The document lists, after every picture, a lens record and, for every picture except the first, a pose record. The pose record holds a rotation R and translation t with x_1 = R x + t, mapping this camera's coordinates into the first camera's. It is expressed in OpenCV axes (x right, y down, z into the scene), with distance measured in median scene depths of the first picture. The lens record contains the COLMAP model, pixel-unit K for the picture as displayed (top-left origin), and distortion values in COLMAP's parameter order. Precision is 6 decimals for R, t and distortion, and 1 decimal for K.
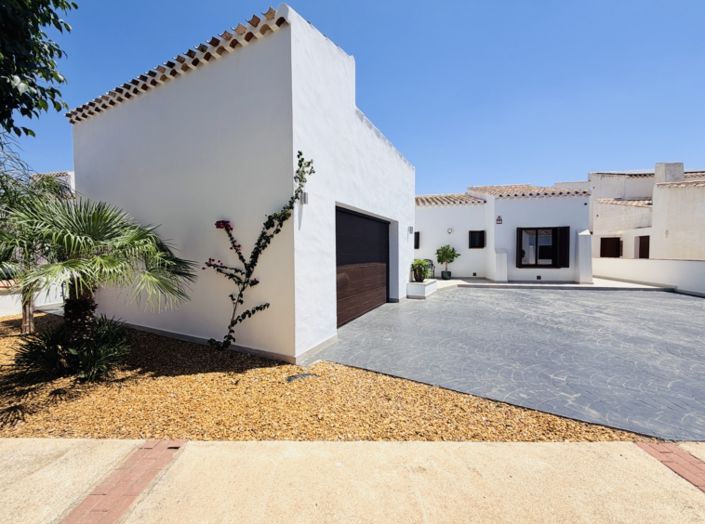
lens RADIAL K [[281.2, 0, 352.9], [0, 281.2, 260.0], [0, 0, 1]] dist [0.000603, -0.000134]
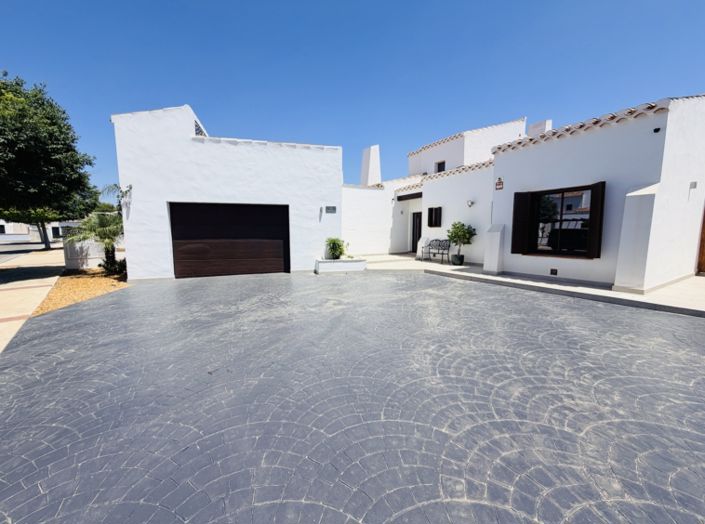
lens RADIAL K [[281.2, 0, 353.3], [0, 281.2, 262.0], [0, 0, 1]] dist [0.000603, -0.000134]
pose [[0.678875, 0.078481, -0.730048, 0.825031], [-0.020161, 0.995889, 0.088311, -0.004883], [0.733977, -0.045234, 0.677666, 0.267554]]
